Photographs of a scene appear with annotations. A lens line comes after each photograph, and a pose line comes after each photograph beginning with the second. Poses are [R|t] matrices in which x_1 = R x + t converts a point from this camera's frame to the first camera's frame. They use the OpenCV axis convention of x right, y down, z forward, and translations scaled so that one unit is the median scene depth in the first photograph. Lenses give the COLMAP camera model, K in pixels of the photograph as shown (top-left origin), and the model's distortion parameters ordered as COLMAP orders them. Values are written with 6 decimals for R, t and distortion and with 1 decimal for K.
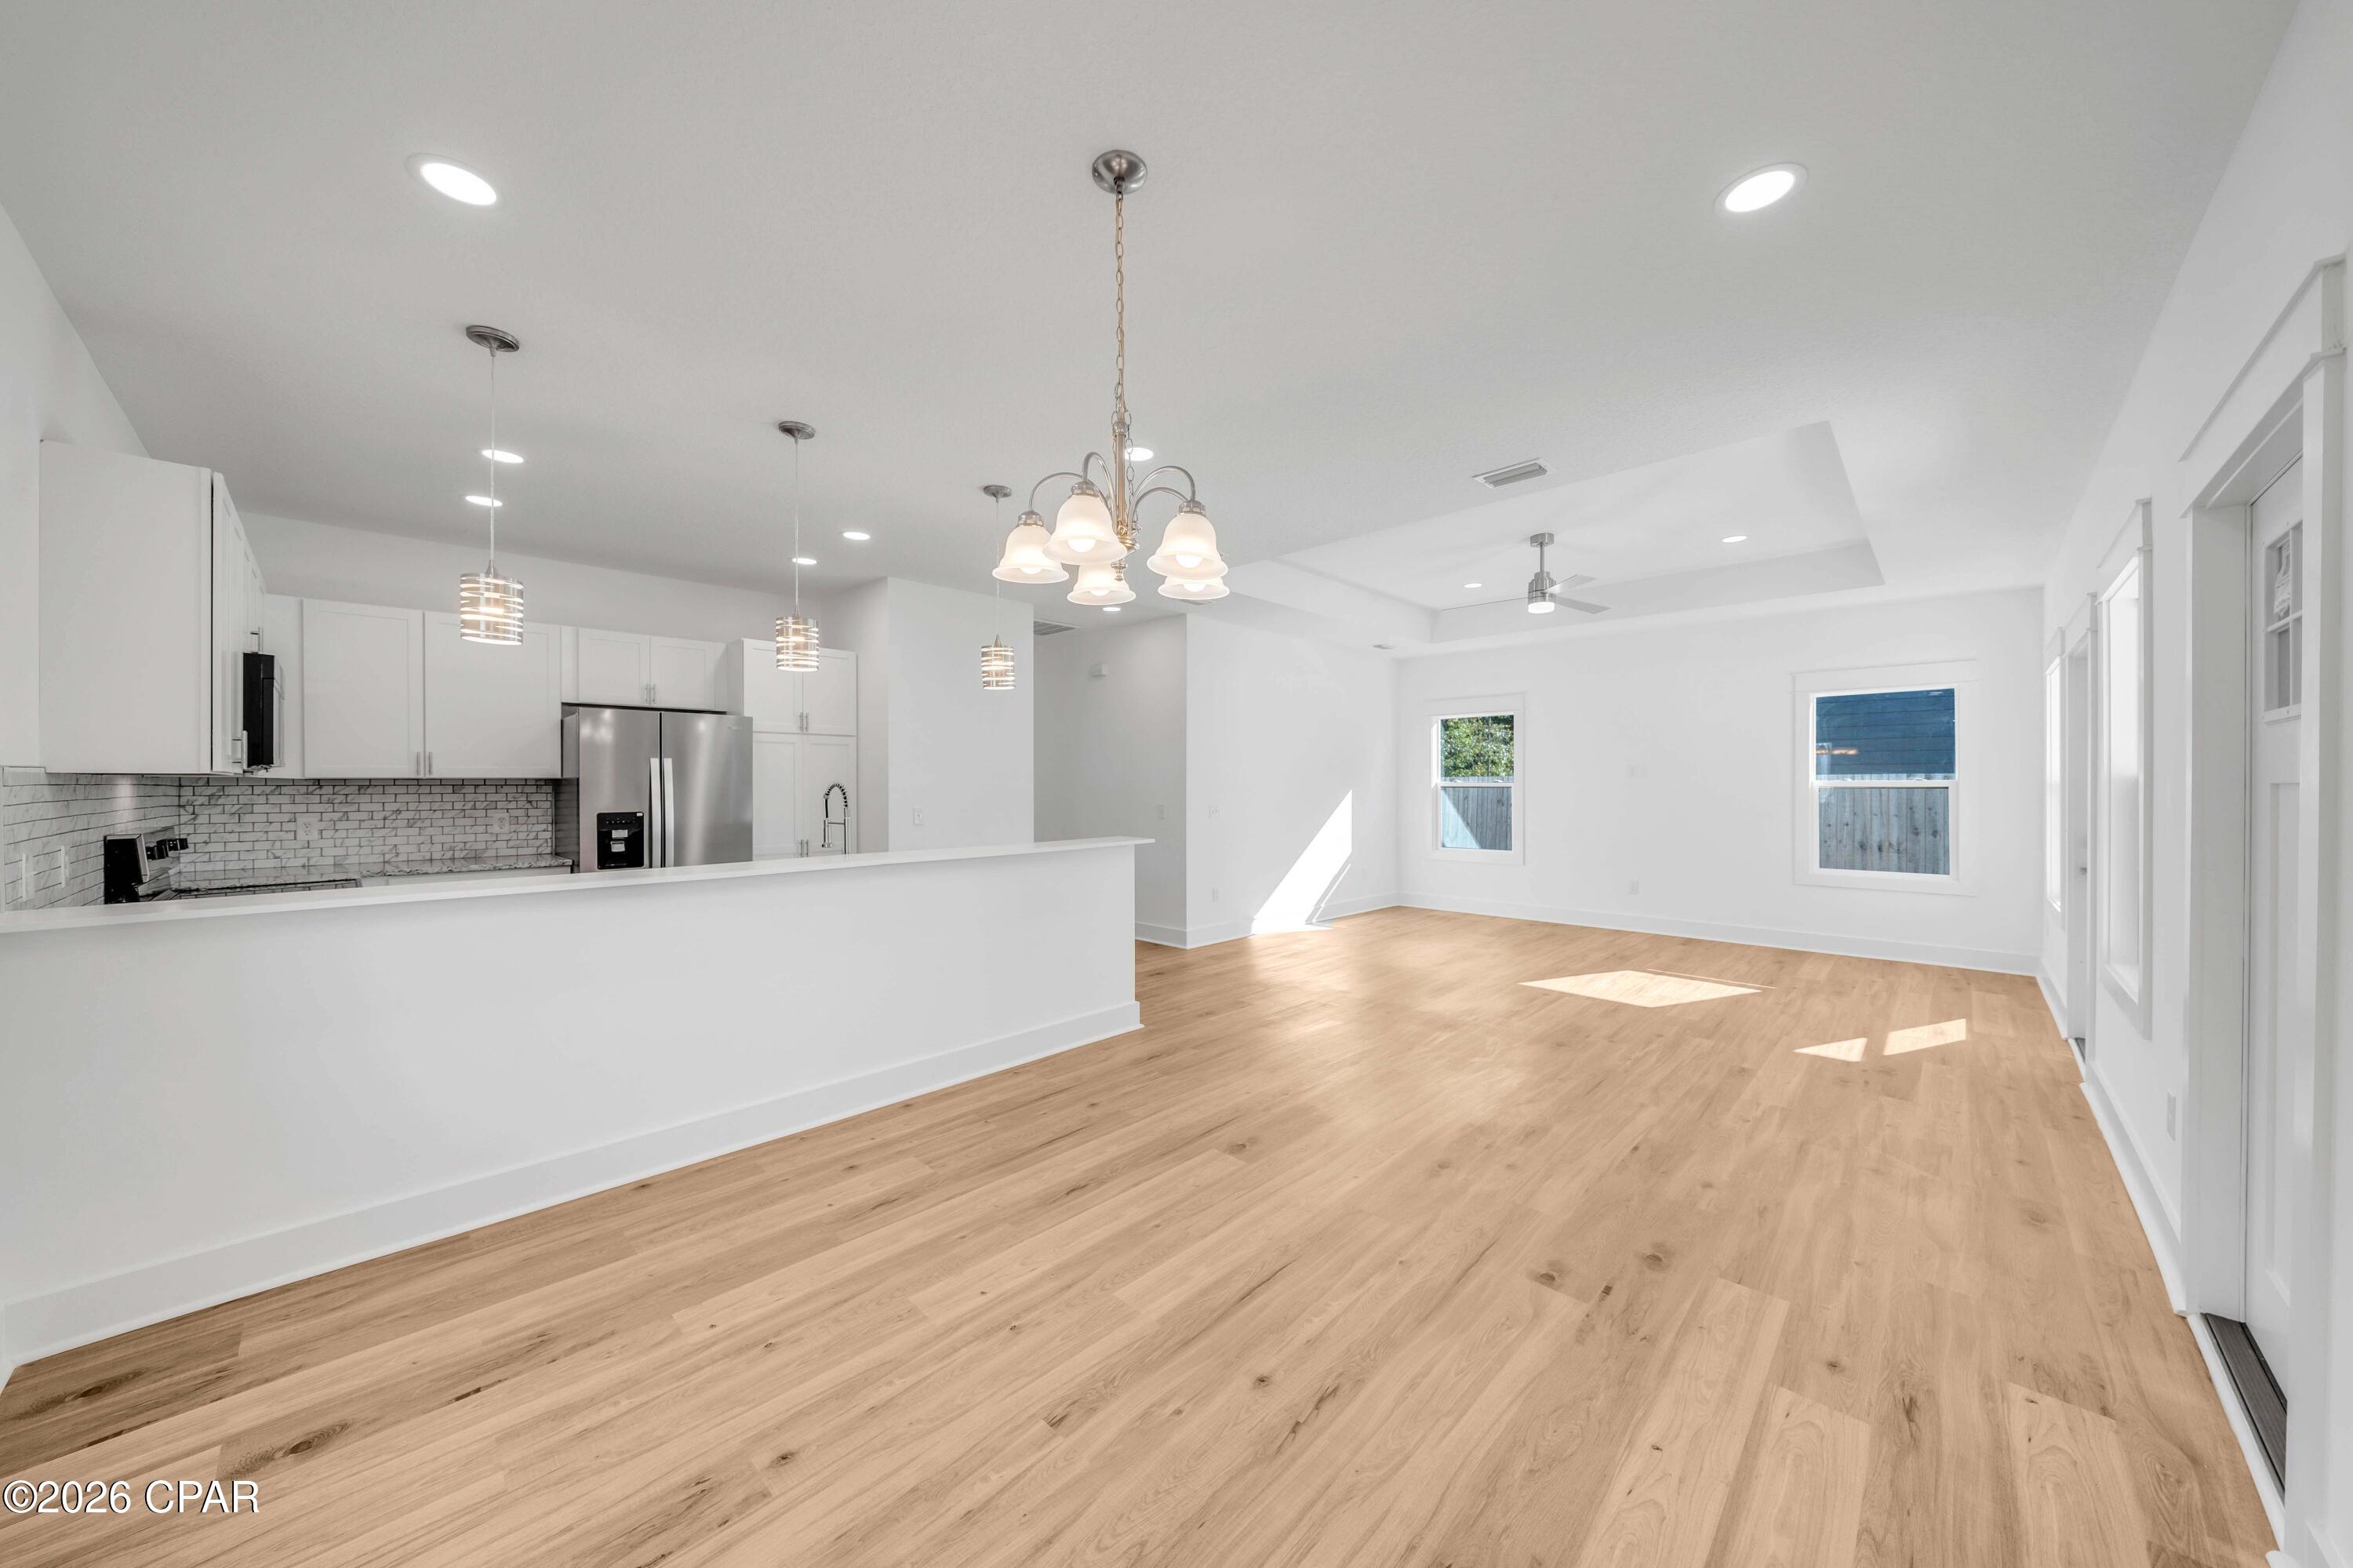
lens RADIAL K [[809.1, 0, 1162.3], [0, 809.1, 785.7], [0, 0, 1]] dist [-0.005785, -0.000156]
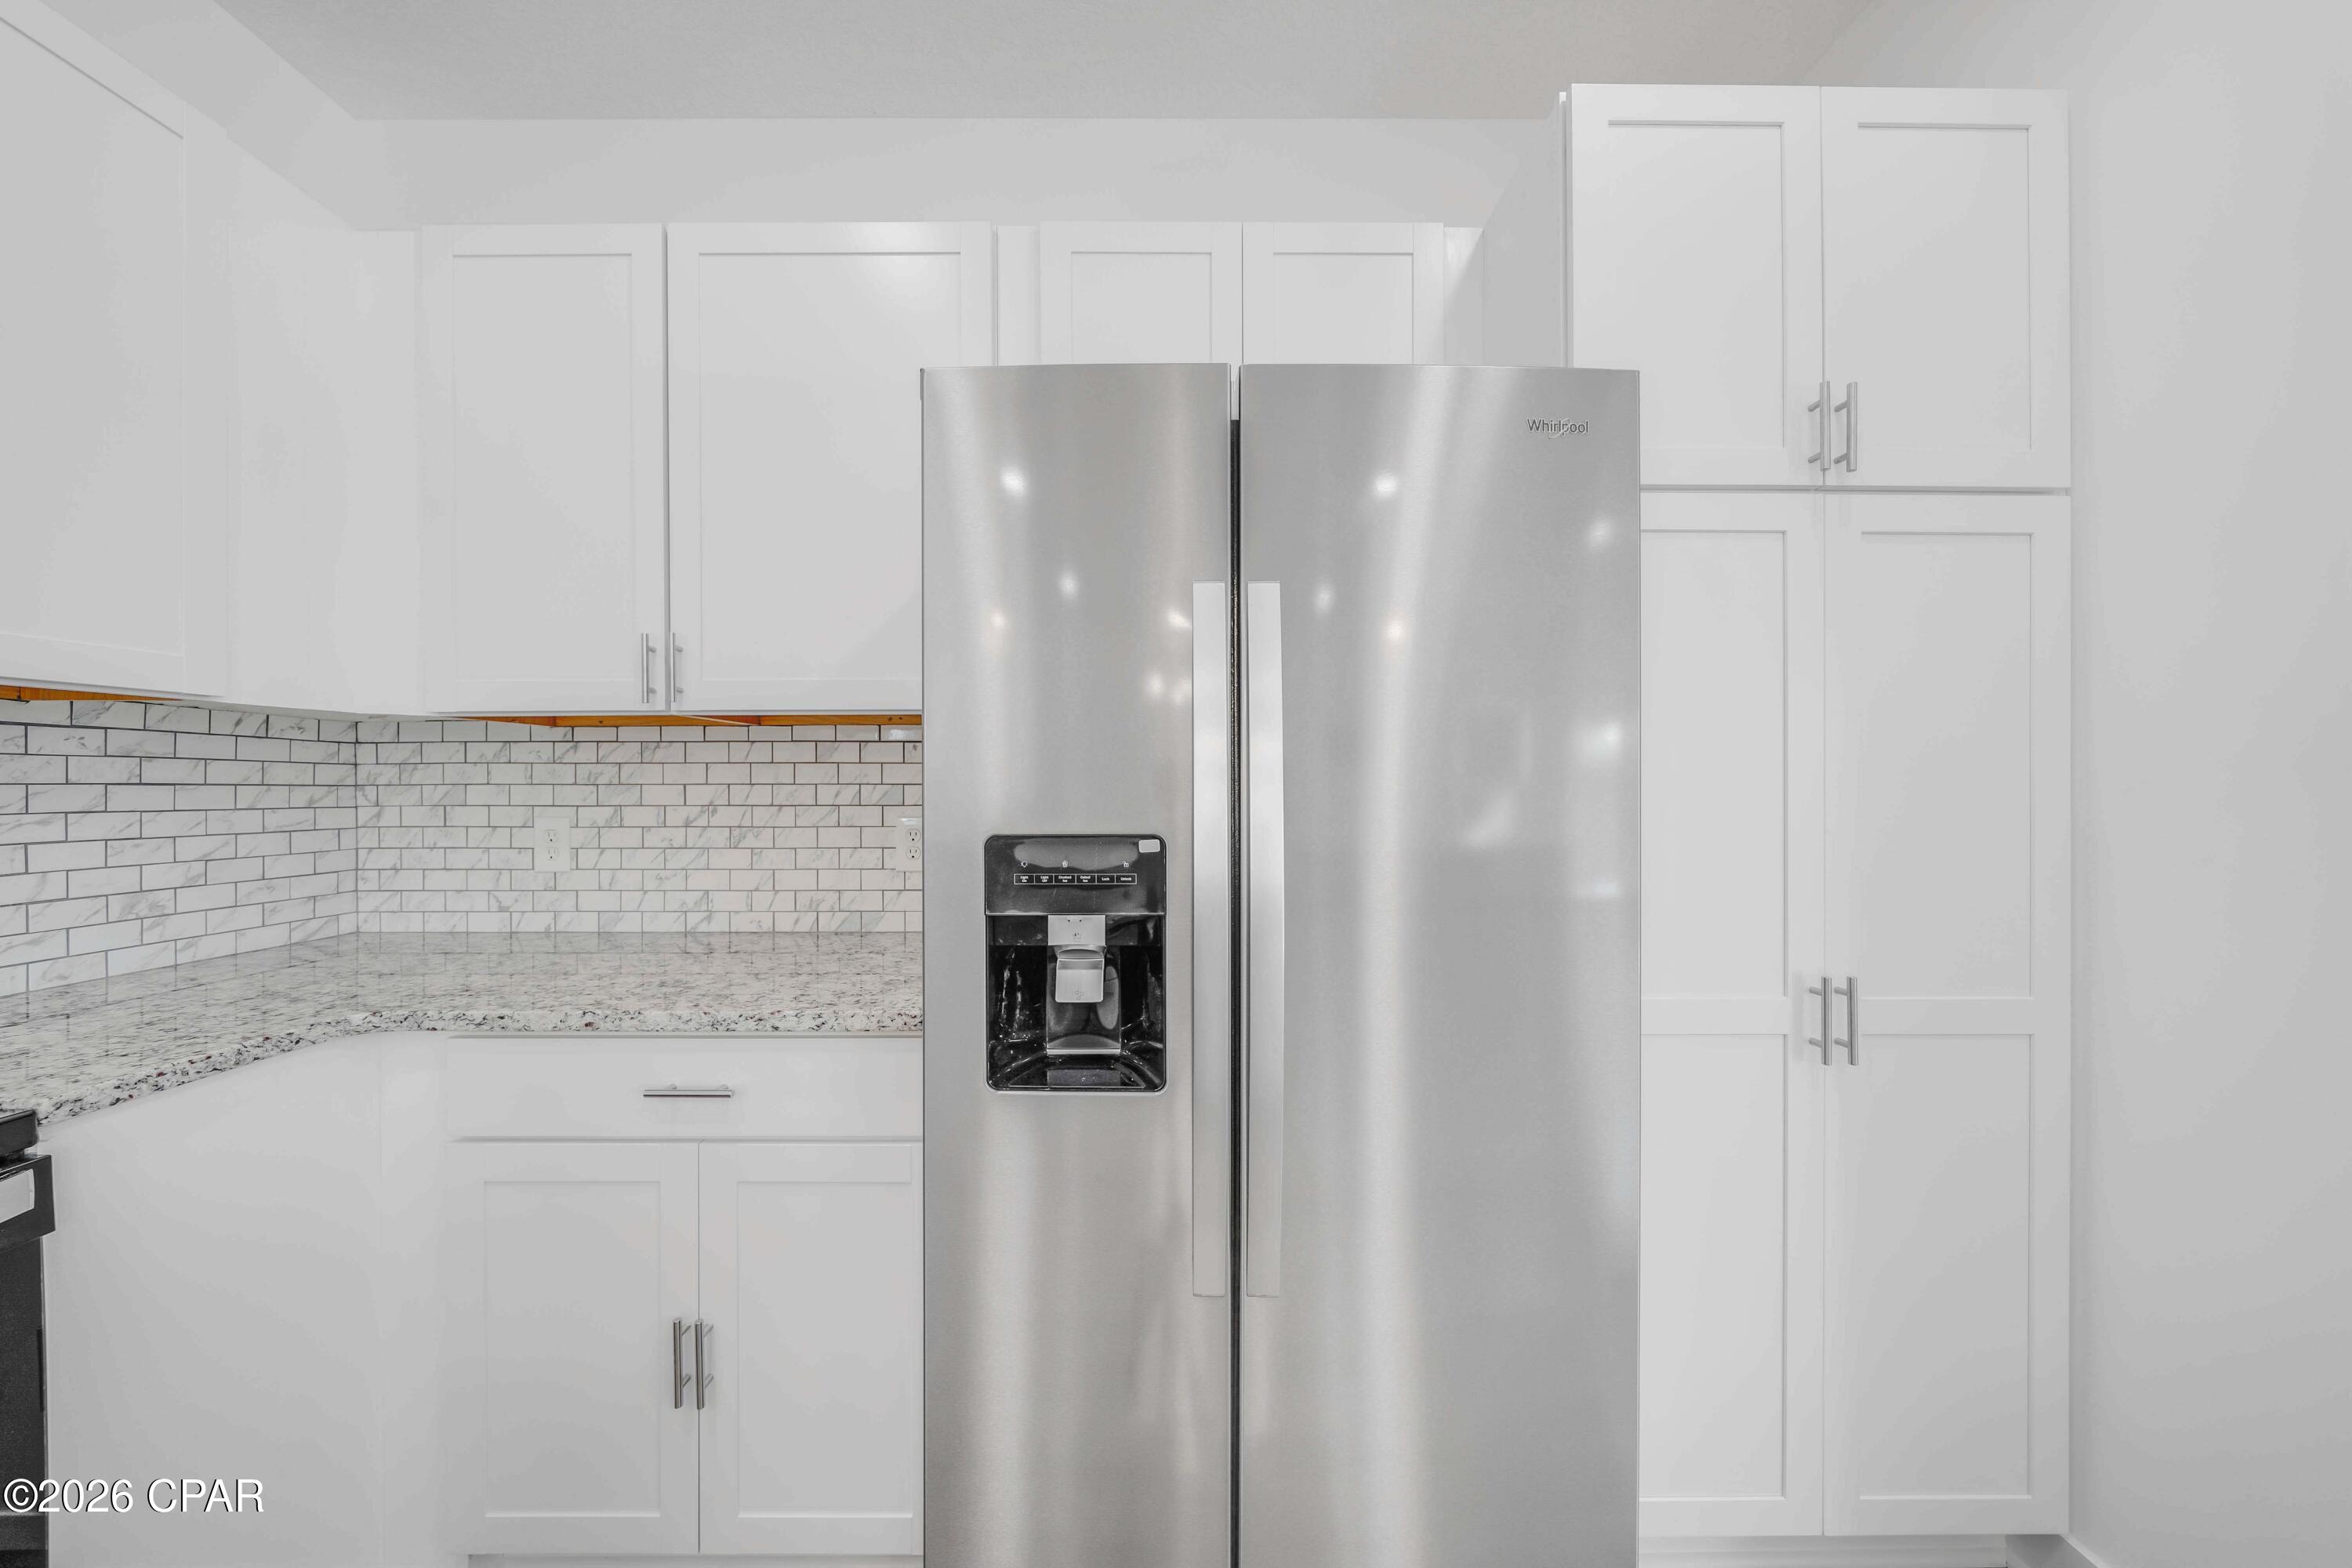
lens RADIAL K [[818.0, 0, 1164.7], [0, 818.0, 784.0], [0, 0, 1]] dist [-0.003474, -0.000136]
pose [[0.702287, 0.003216, -0.711887, -0.625191], [-0.002129, 0.999995, 0.002417, 0.023622], [0.711891, -0.000182, 0.702290, 1.085165]]
